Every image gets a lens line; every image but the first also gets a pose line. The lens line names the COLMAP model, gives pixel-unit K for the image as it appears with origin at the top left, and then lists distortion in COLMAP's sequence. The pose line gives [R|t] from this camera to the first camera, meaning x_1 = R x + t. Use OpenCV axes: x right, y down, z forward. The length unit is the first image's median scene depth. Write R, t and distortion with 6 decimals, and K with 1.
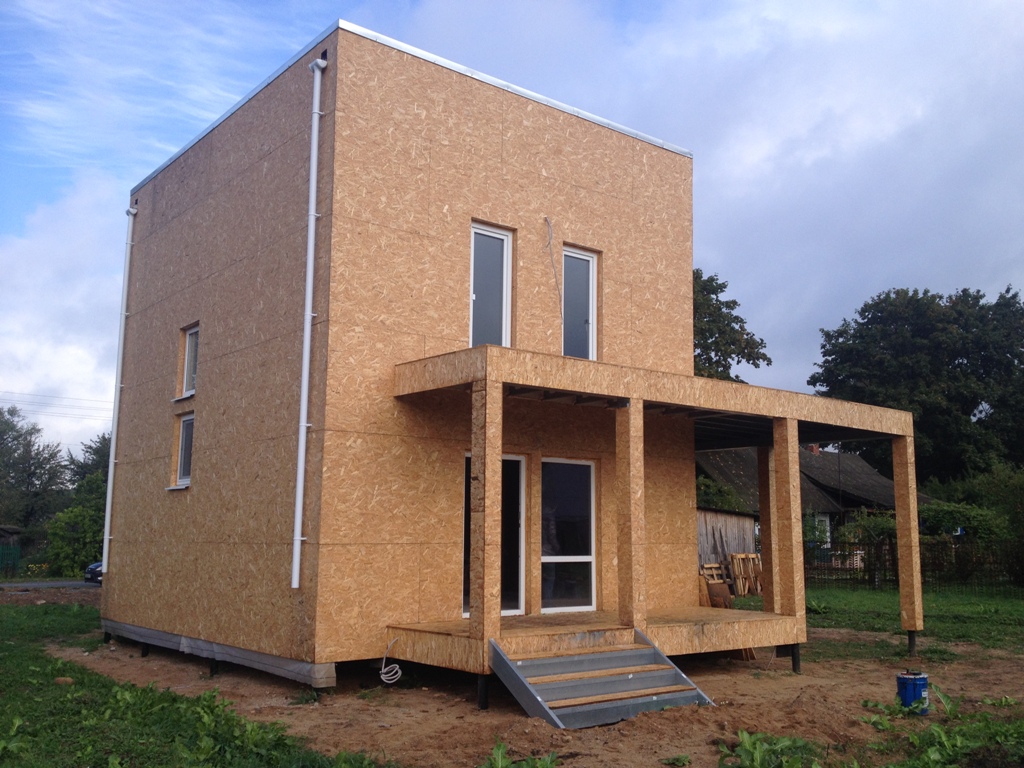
lens RADIAL K [[971.0, 0, 512.9], [0, 971.0, 385.7], [0, 0, 1]] dist [0.056578, 0.000000]
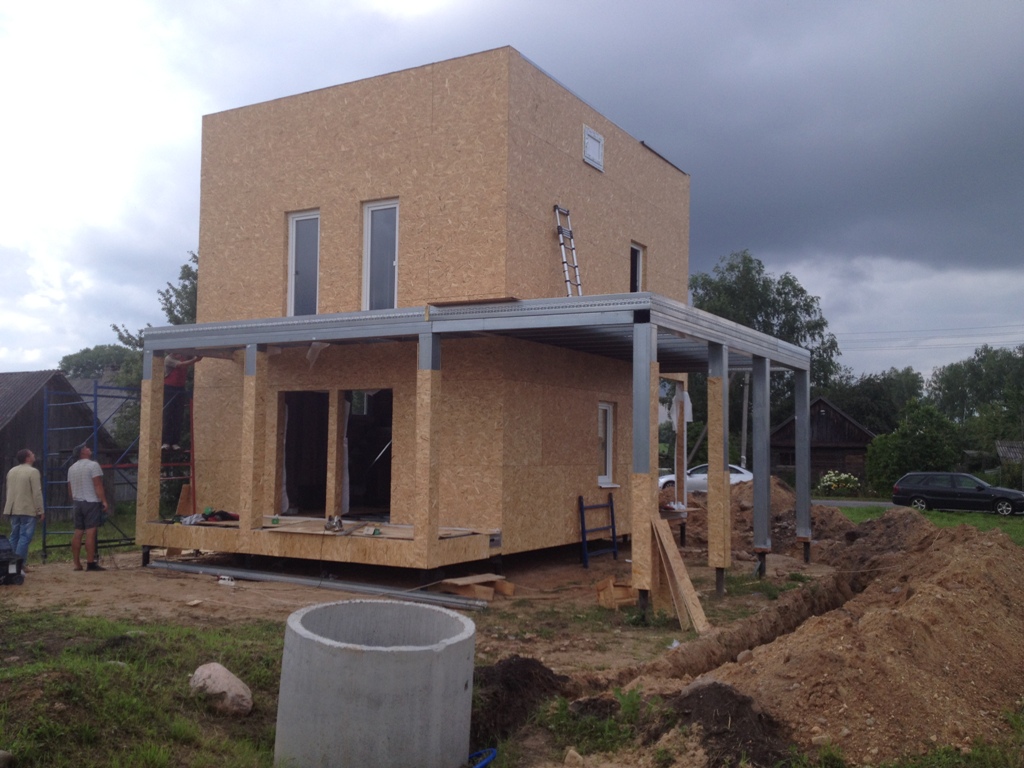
lens RADIAL K [[971.0, 0, 505.8], [0, 971.0, 391.1], [0, 0, 1]] dist [0.056578, 0.000000]
pose [[0.354492, -0.060193, -0.933120, 1.192020], [0.127948, 0.991662, -0.015362, 0.114391], [0.926264, -0.113945, 0.359238, 0.736158]]
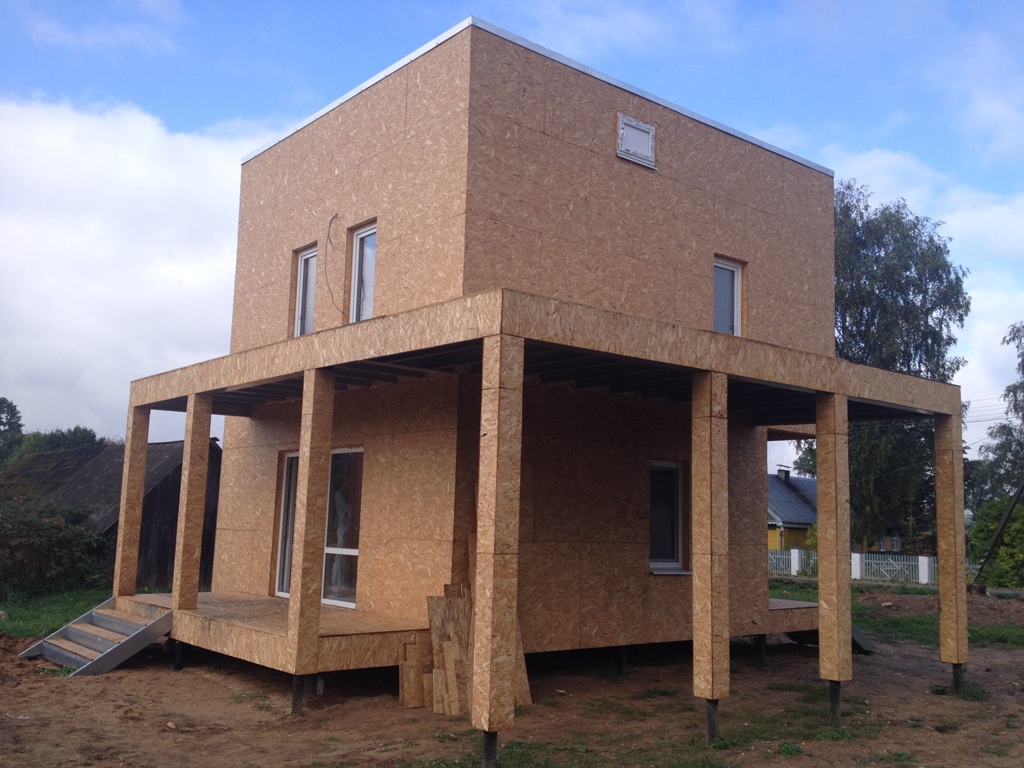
lens RADIAL K [[971.0, 0, 512.3], [0, 971.0, 377.6], [0, 0, 1]] dist [0.056578, 0.000000]
pose [[0.012613, -0.153331, -0.988094, 1.028266], [0.122307, 0.980990, -0.150667, 0.172569], [0.992412, -0.118950, 0.031126, 1.140244]]
